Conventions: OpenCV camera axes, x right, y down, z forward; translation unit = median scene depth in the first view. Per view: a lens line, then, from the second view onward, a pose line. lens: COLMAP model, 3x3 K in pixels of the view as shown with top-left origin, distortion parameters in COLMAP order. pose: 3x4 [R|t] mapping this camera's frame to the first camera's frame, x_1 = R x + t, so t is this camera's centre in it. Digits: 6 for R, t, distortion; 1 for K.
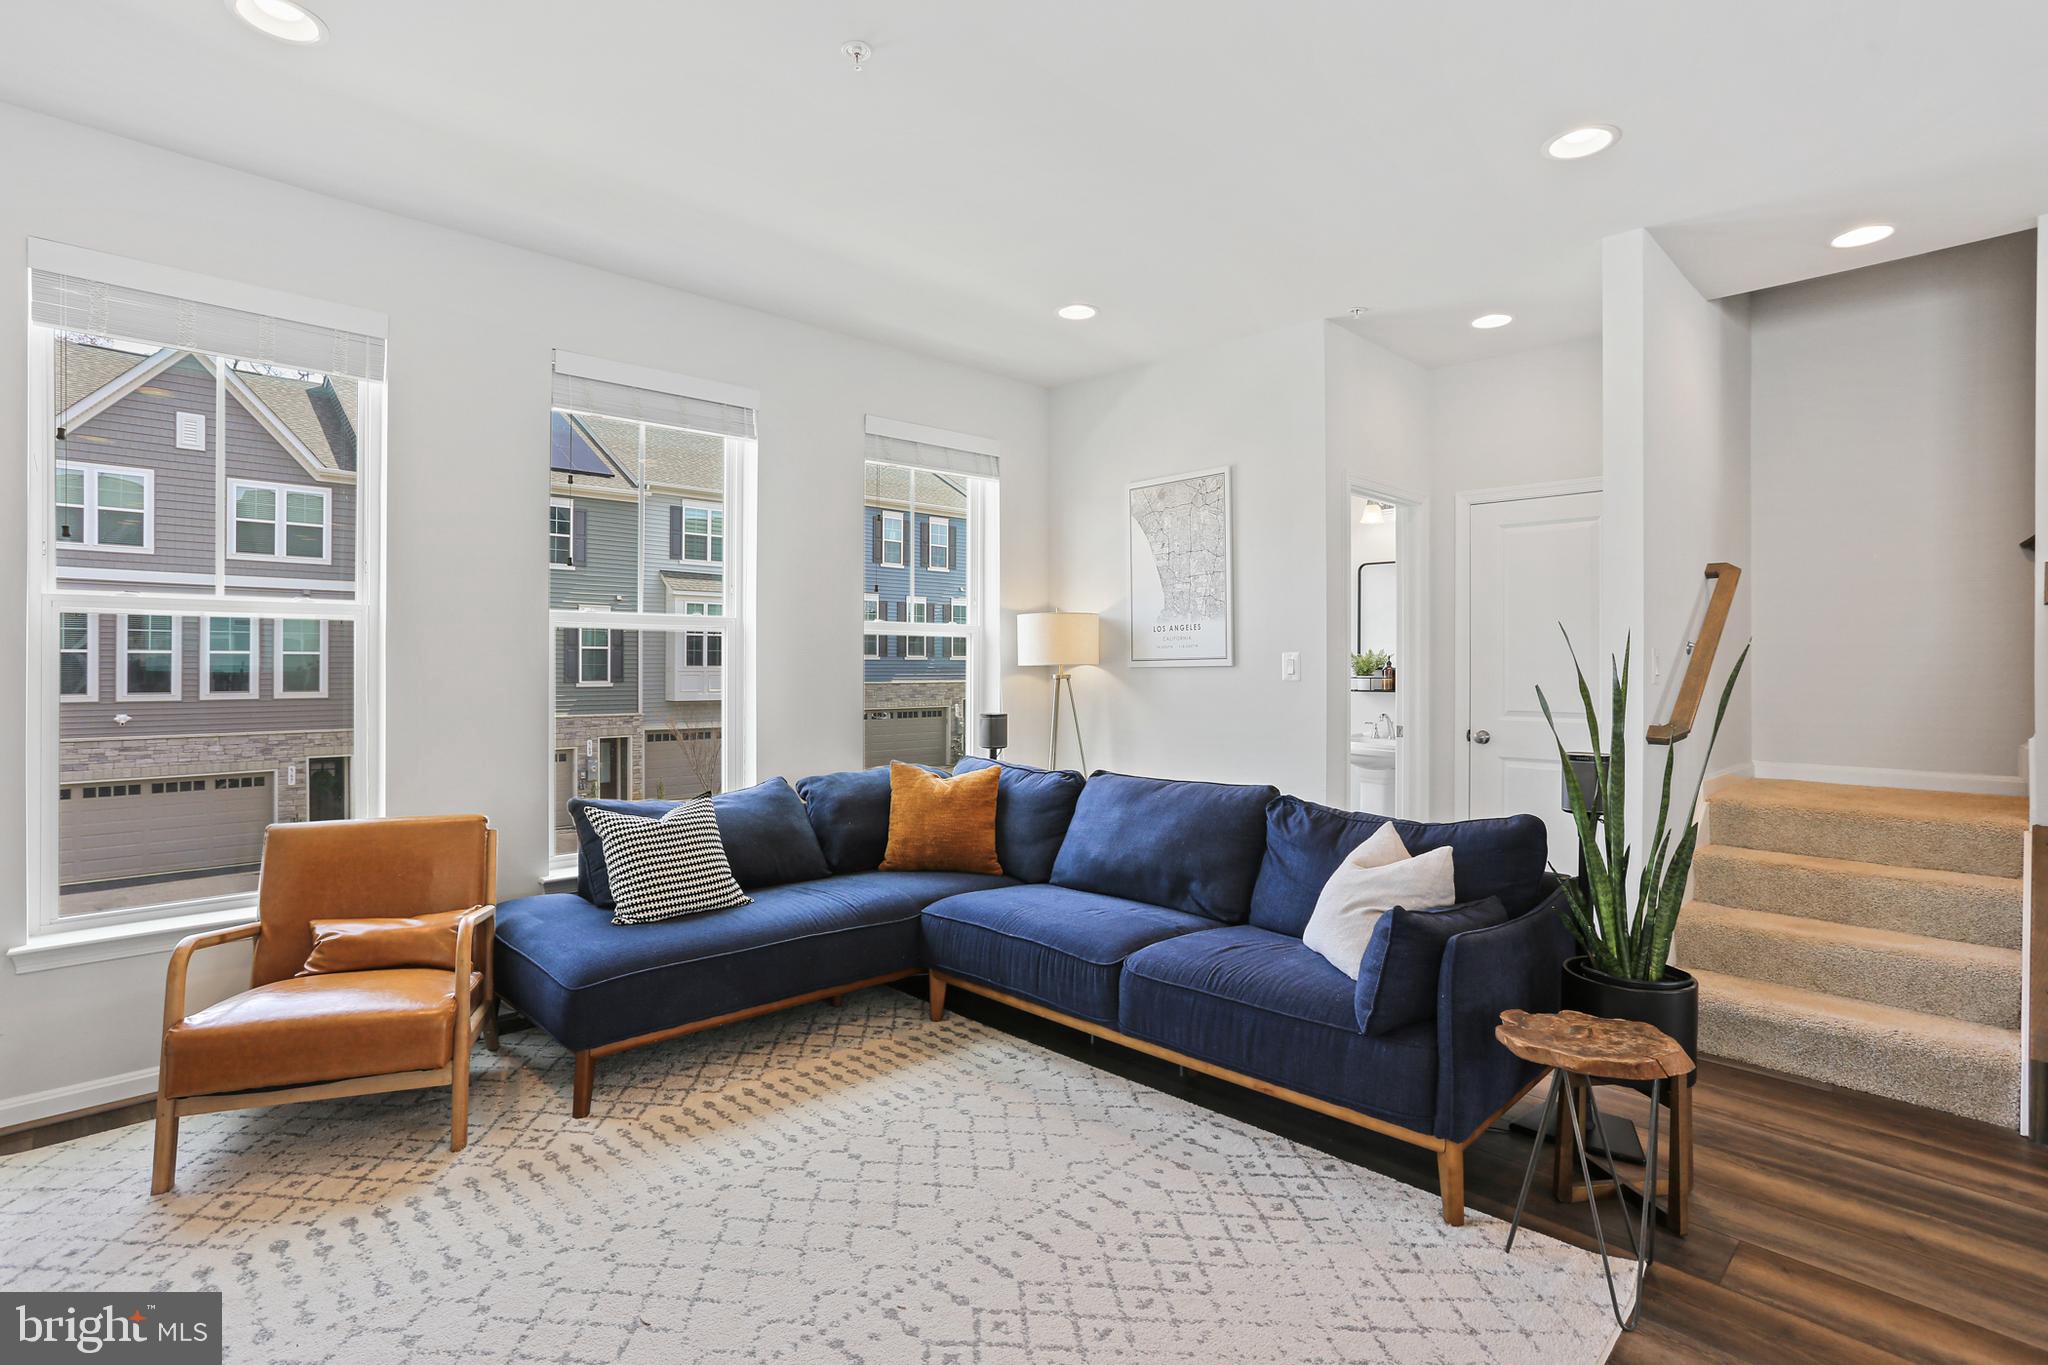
lens RADIAL K [[1000.7, 0, 1012.0], [0, 1000.7, 660.2], [0, 0, 1]] dist [-0.040666, 0.019252]
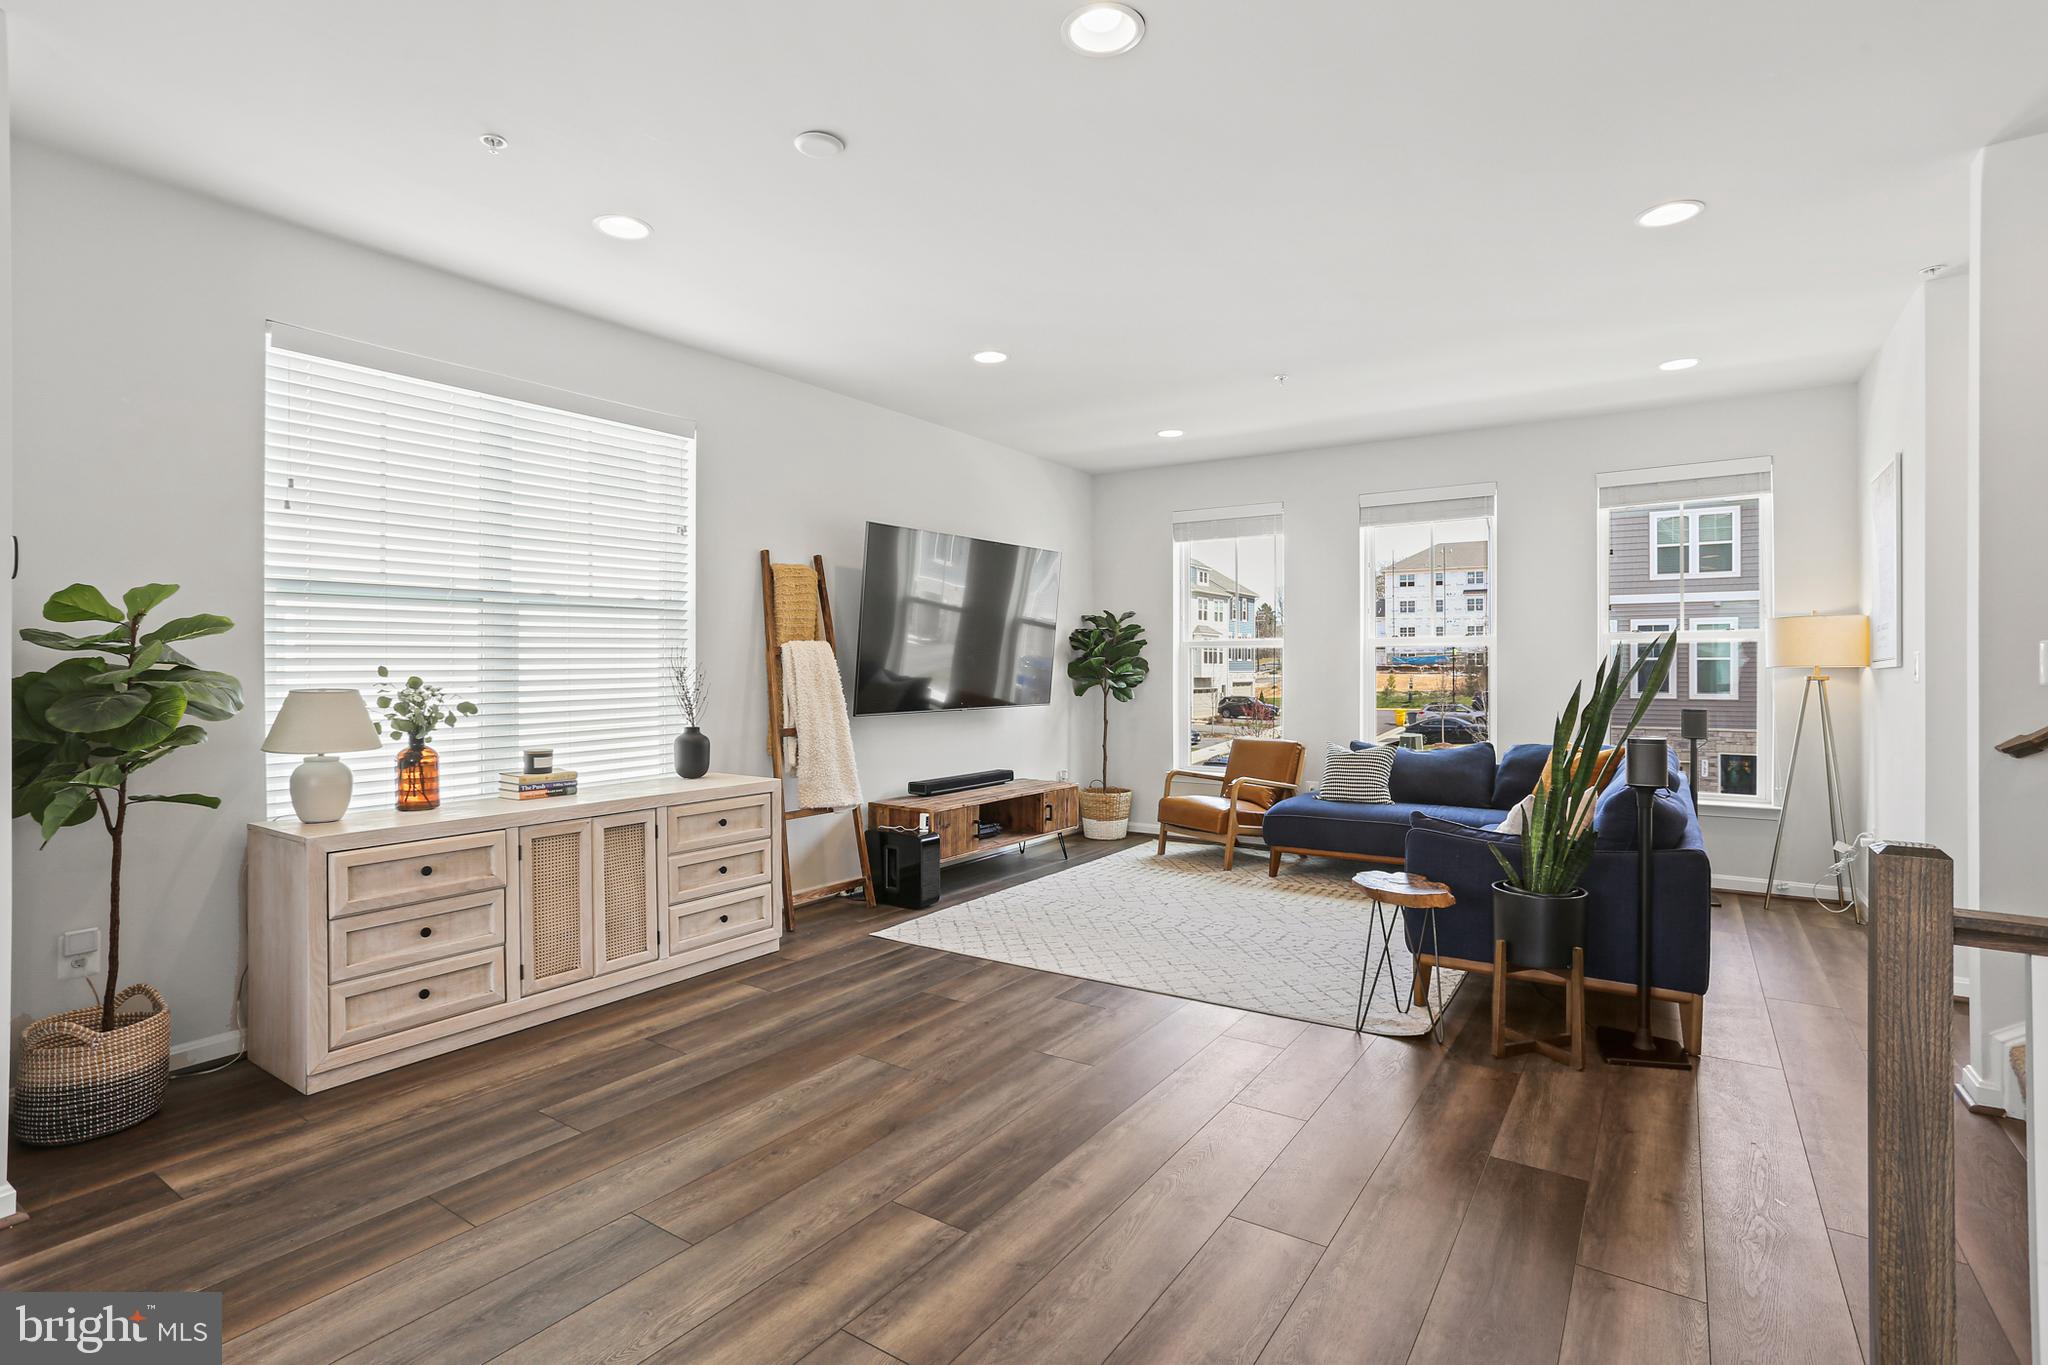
lens RADIAL K [[1000.7, 0, 1011.8], [0, 1000.7, 665.6], [0, 0, 1]] dist [-0.040666, 0.019252]
pose [[0.205279, -0.007054, -0.978678, 0.203530], [0.007030, 0.999959, -0.005733, 0.001308], [0.978678, -0.005703, 0.205320, 0.000154]]
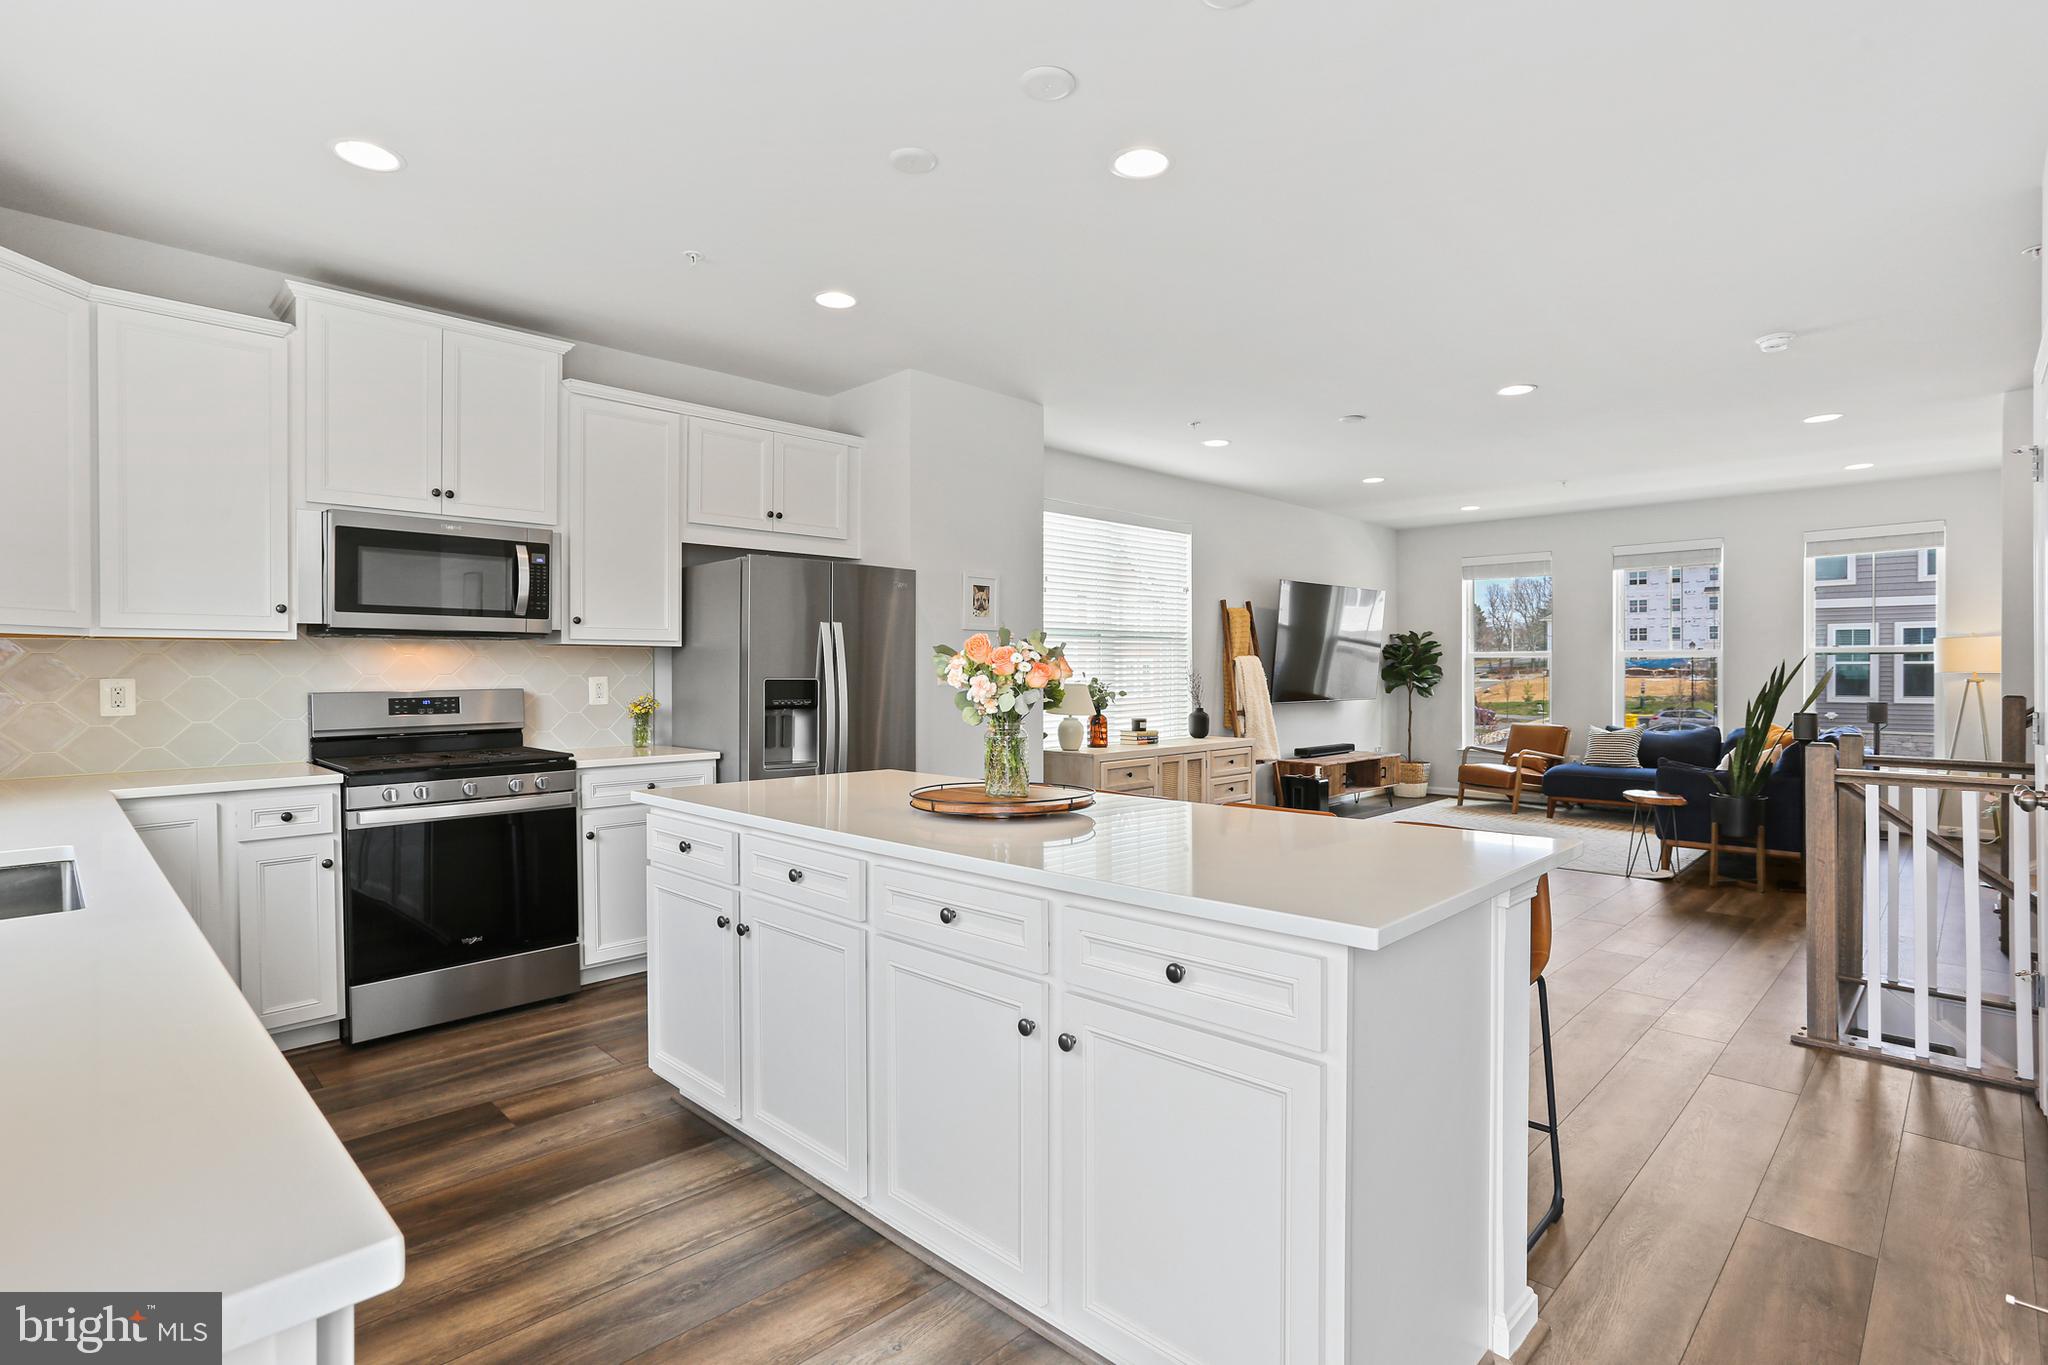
lens RADIAL K [[1000.7, 0, 1012.7], [0, 1000.7, 672.6], [0, 0, 1]] dist [-0.040666, 0.019252]
pose [[0.021194, -0.003514, -0.999769, 0.341928], [0.005752, 0.999978, -0.003393, 0.000774], [0.999759, -0.005679, 0.021213, -0.097824]]
